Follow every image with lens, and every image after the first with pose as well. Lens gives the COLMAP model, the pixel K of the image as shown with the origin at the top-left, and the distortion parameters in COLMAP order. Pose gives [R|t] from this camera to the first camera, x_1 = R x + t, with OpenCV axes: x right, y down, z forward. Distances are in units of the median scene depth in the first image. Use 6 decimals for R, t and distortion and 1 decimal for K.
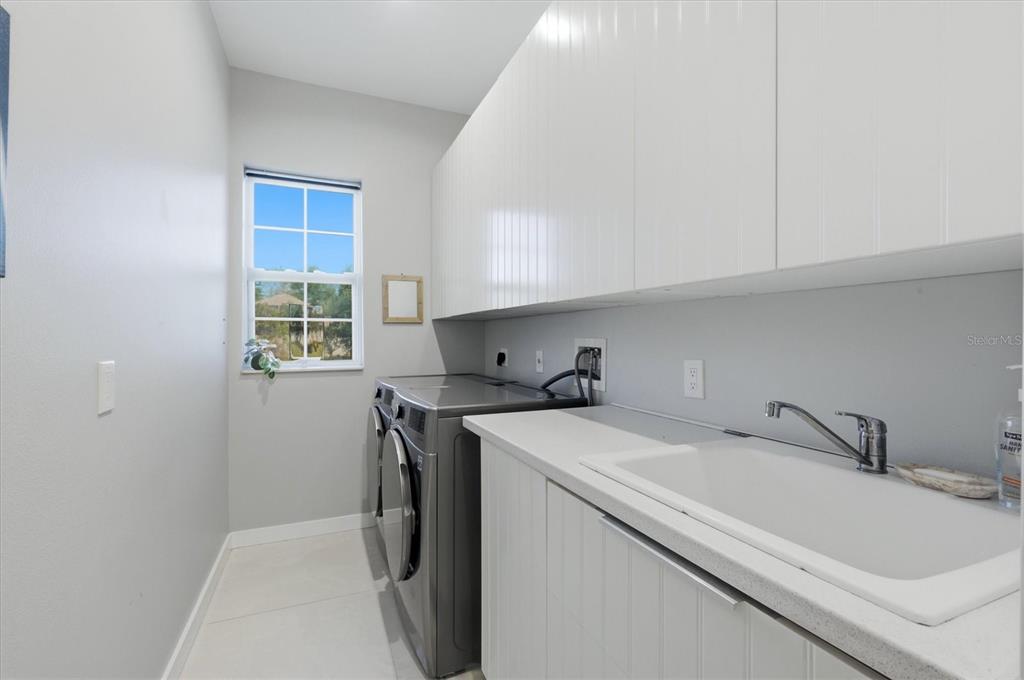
lens RADIAL K [[453.0, 0, 507.4], [0, 453.0, 336.2], [0, 0, 1]] dist [-0.001746, 0.000137]
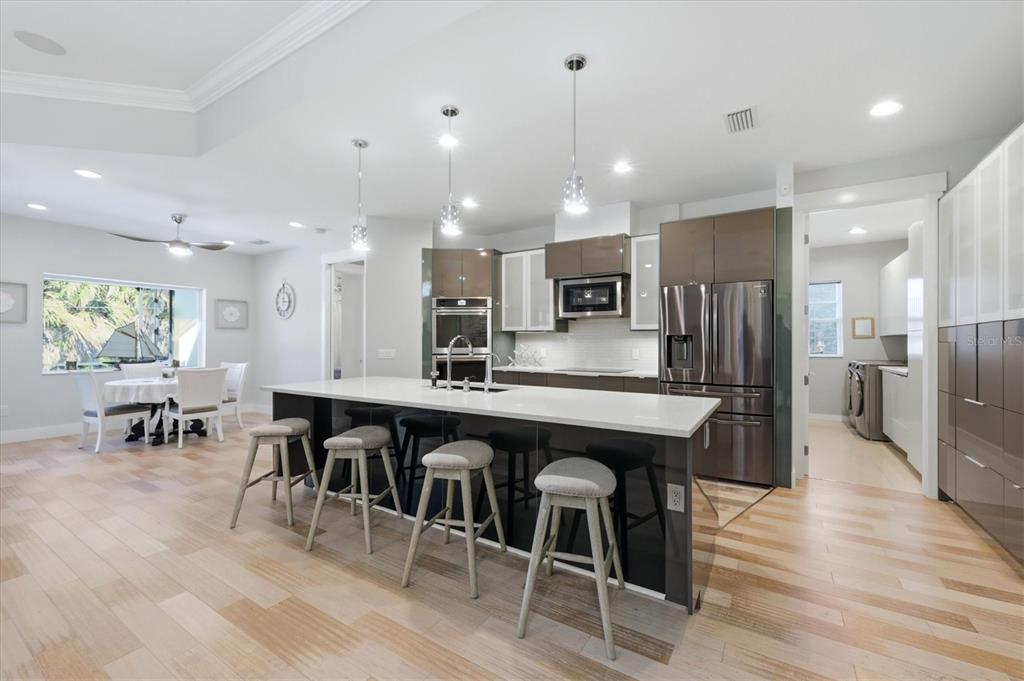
lens RADIAL K [[412.9, 0, 522.8], [0, 412.9, 342.8], [0, 0, 1]] dist [0.000456, -0.000274]
pose [[0.578577, -0.001780, -0.815626, 0.585779], [-0.003191, 0.999985, -0.004446, 0.012697], [0.815622, 0.005175, 0.578563, -1.979918]]
